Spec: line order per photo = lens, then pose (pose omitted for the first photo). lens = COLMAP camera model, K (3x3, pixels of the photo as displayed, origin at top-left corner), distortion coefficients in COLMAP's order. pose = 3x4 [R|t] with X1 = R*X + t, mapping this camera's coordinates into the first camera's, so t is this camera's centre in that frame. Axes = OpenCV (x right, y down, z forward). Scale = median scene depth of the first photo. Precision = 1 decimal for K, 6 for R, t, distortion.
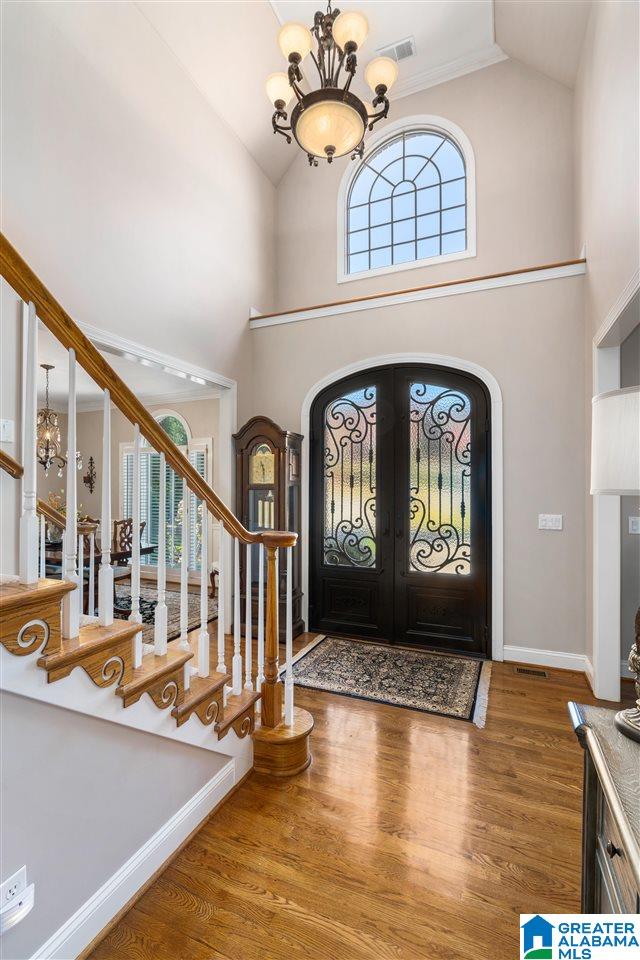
lens RADIAL K [[425.3, 0, 318.6], [0, 425.3, 482.8], [0, 0, 1]] dist [-0.010911, 0.002318]
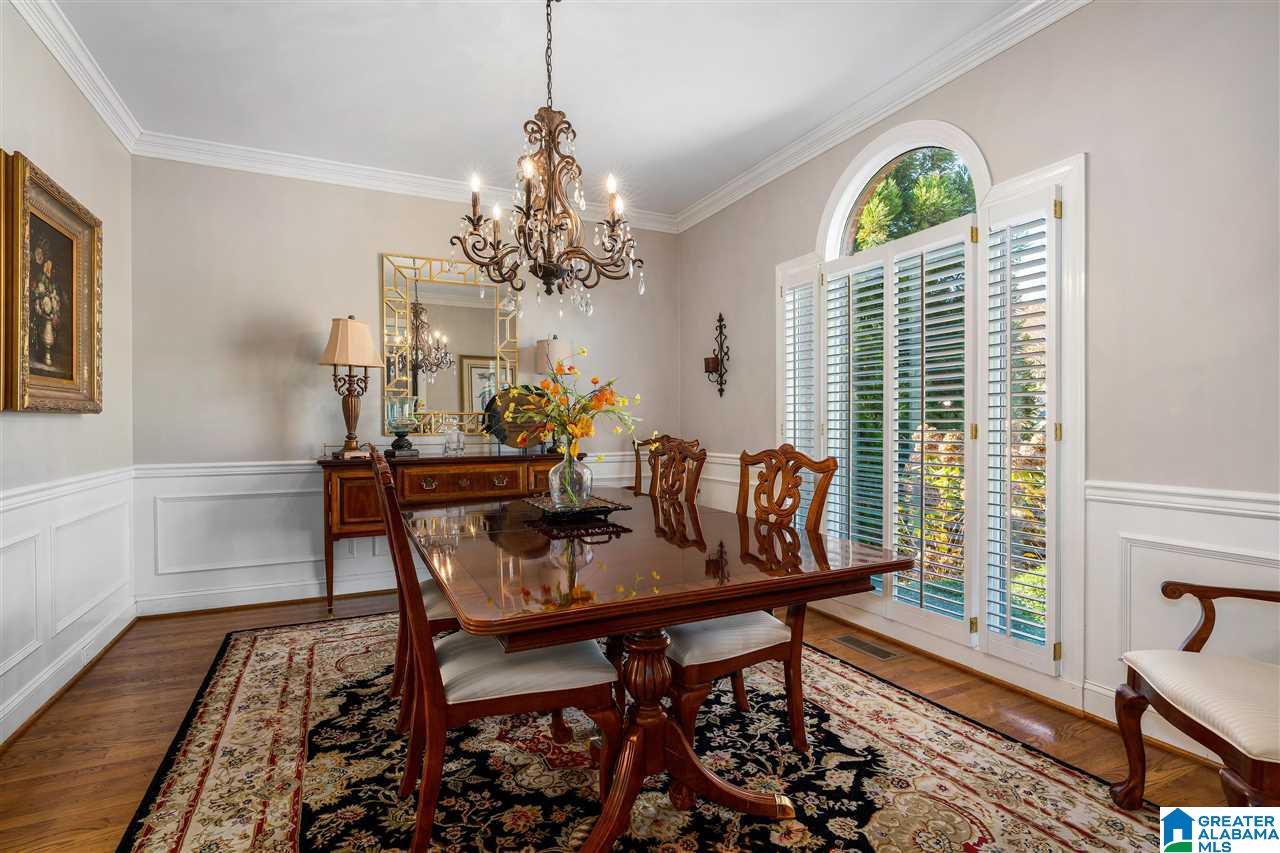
lens RADIAL K [[616.1, 0, 640.5], [0, 616.1, 423.8], [0, 0, 1]] dist [-0.002003, -0.000078]
pose [[0.756388, -0.002858, -0.654117, -0.237182], [0.007255, 0.999966, 0.004020, 0.065375], [0.654083, -0.007786, 0.756383, 0.603259]]
